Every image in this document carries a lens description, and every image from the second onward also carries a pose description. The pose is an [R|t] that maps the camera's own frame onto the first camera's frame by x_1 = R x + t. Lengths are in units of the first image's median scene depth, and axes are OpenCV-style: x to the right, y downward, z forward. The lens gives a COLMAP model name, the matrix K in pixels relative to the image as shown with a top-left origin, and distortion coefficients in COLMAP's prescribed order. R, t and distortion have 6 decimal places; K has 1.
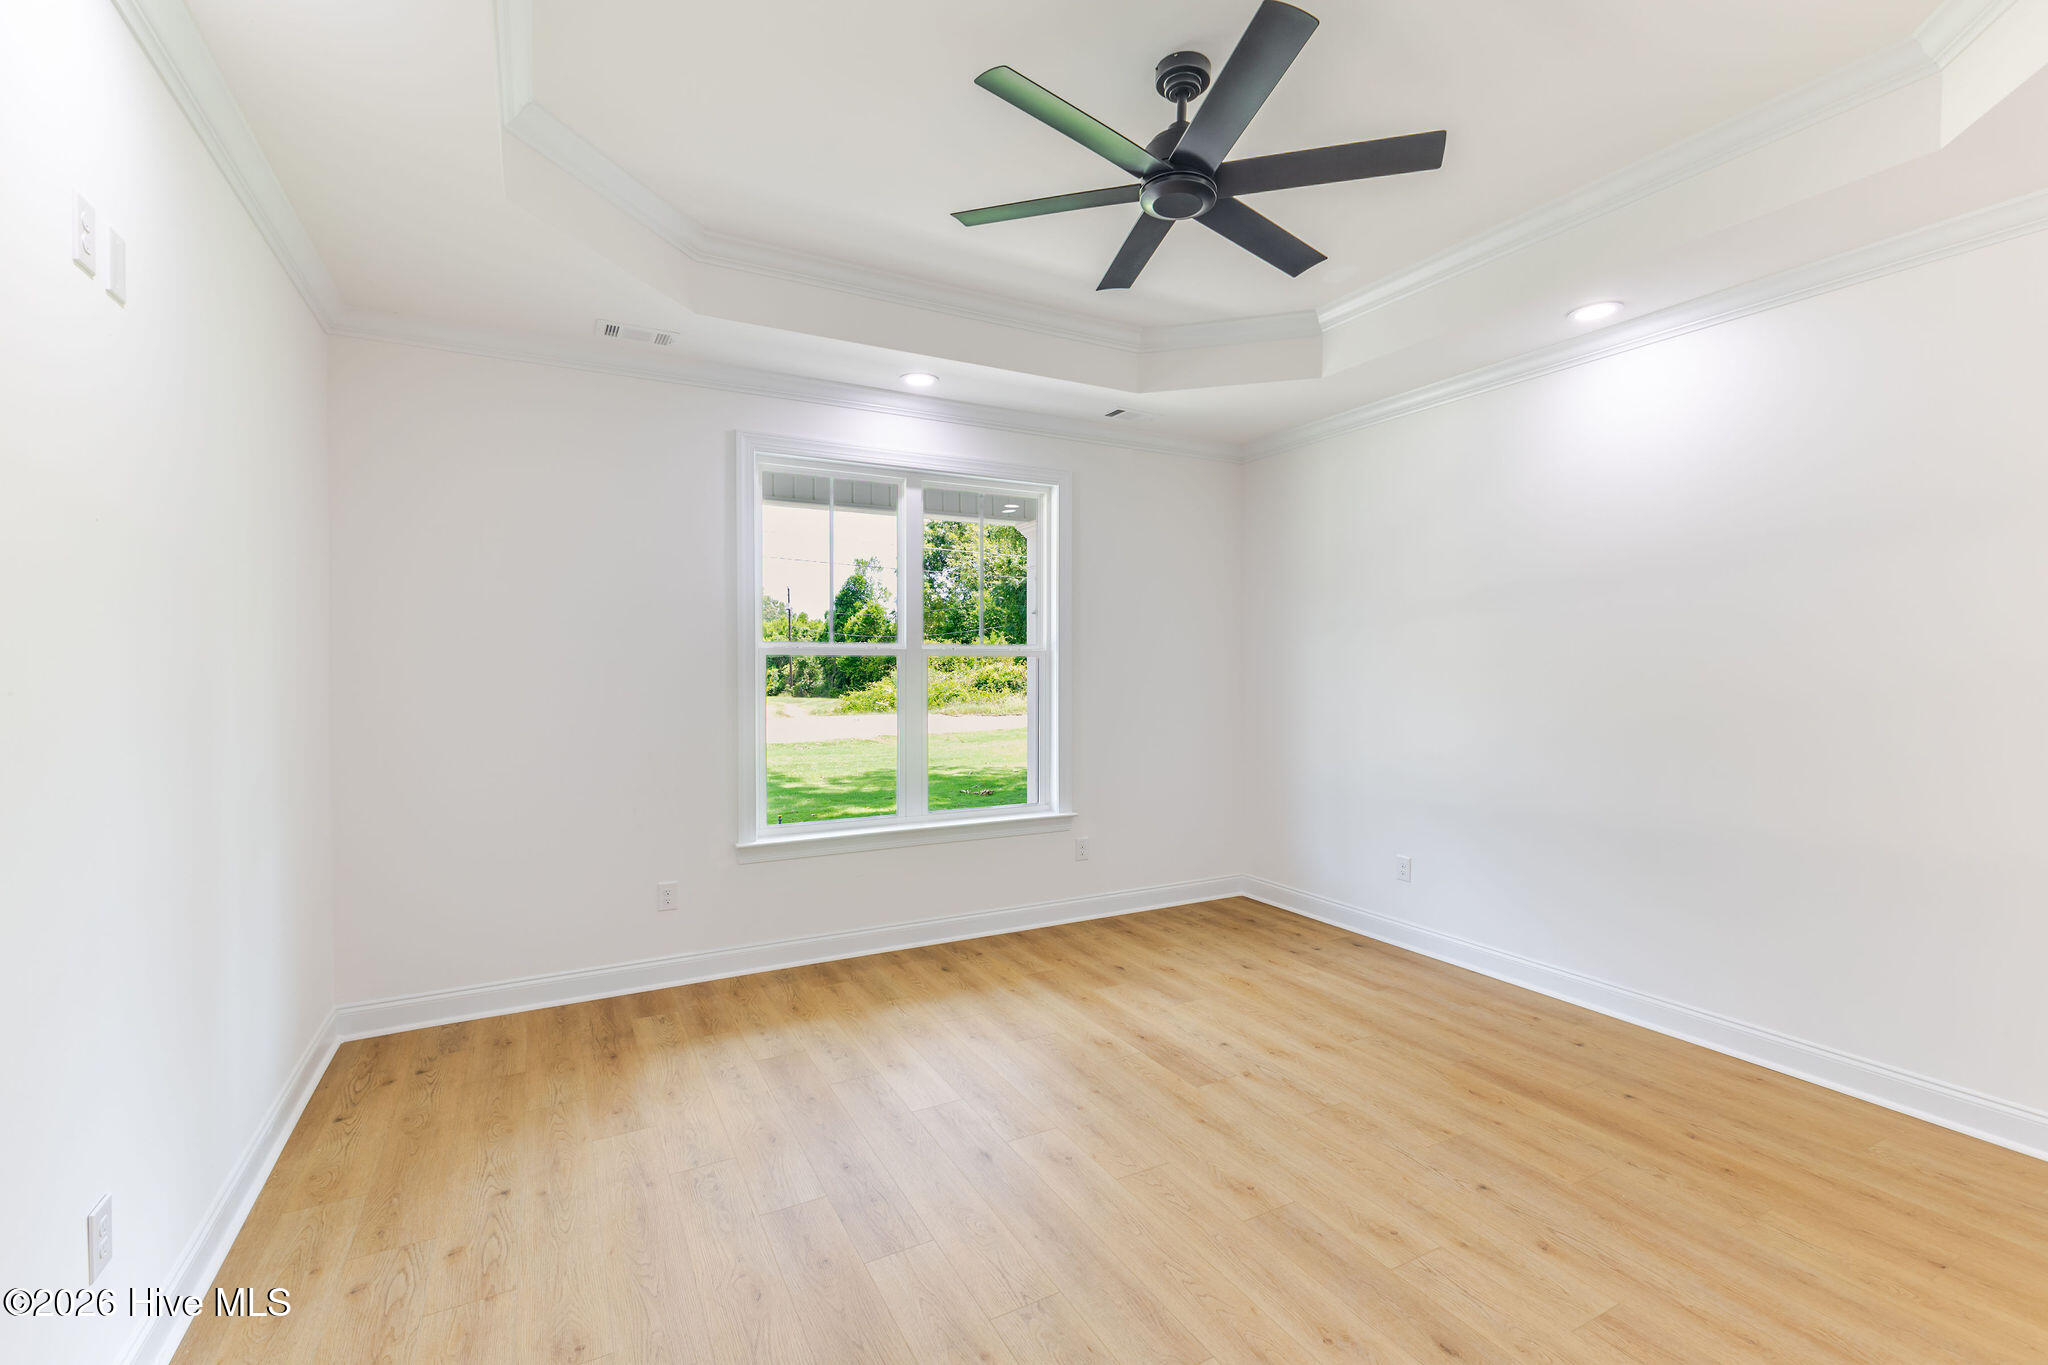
lens RADIAL K [[892.4, 0, 1024.0], [0, 892.4, 682.5], [0, 0, 1]] dist [0.008254, -0.000401]
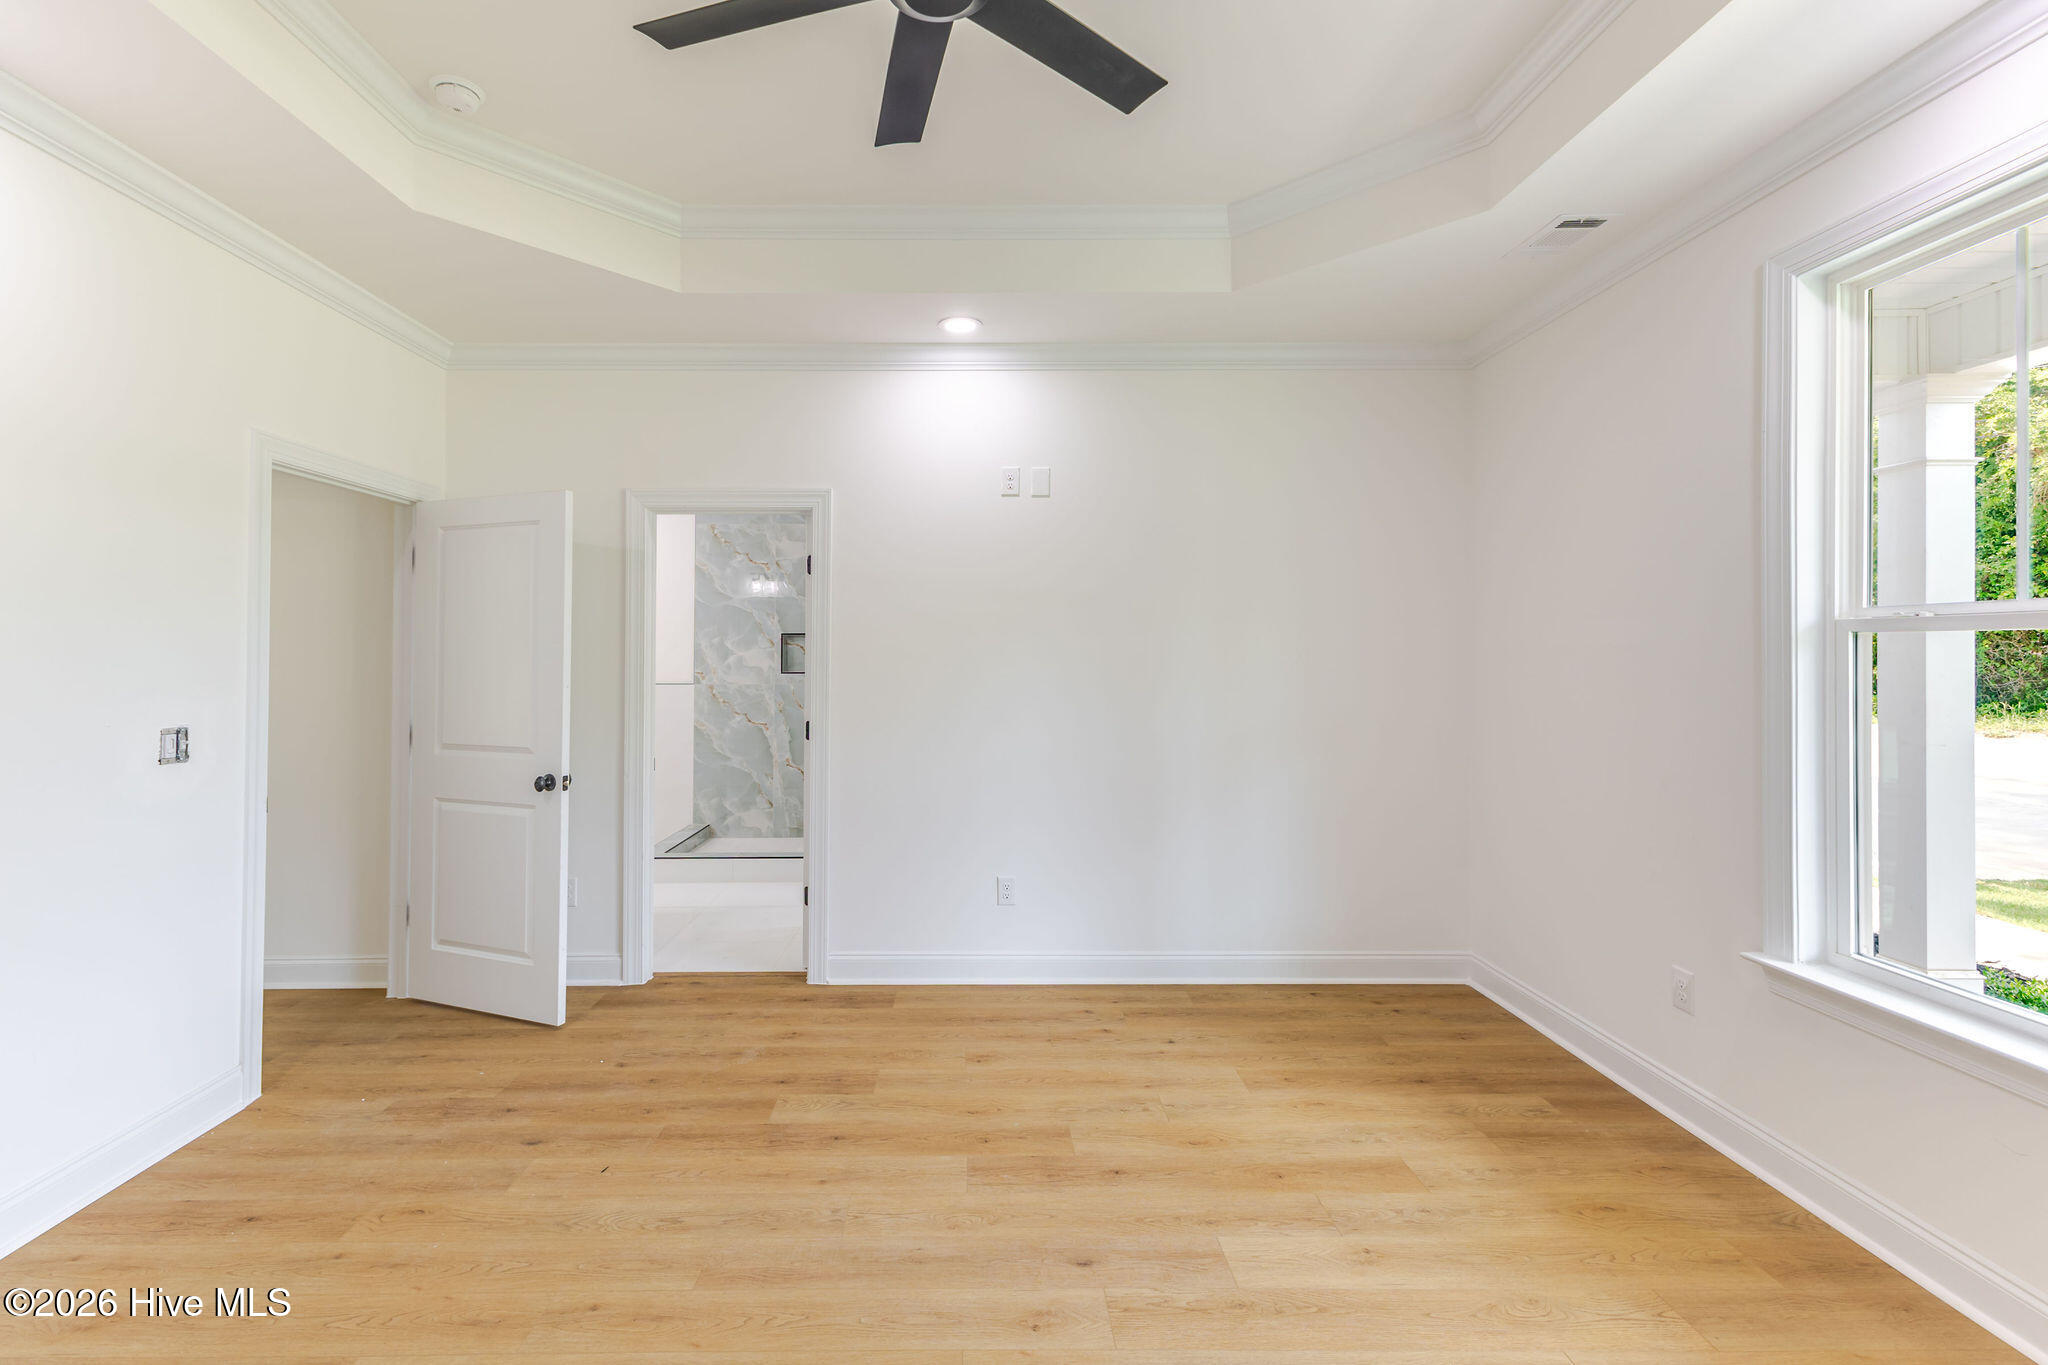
lens RADIAL K [[884.8, 0, 956.1], [0, 884.8, 646.5], [0, 0, 1]] dist [0.012800, 0.000137]
pose [[-0.488295, -0.006782, -0.872652, 0.556455], [-0.009990, 0.999948, -0.002182, -0.020231], [0.872622, 0.007653, -0.488337, 0.994988]]
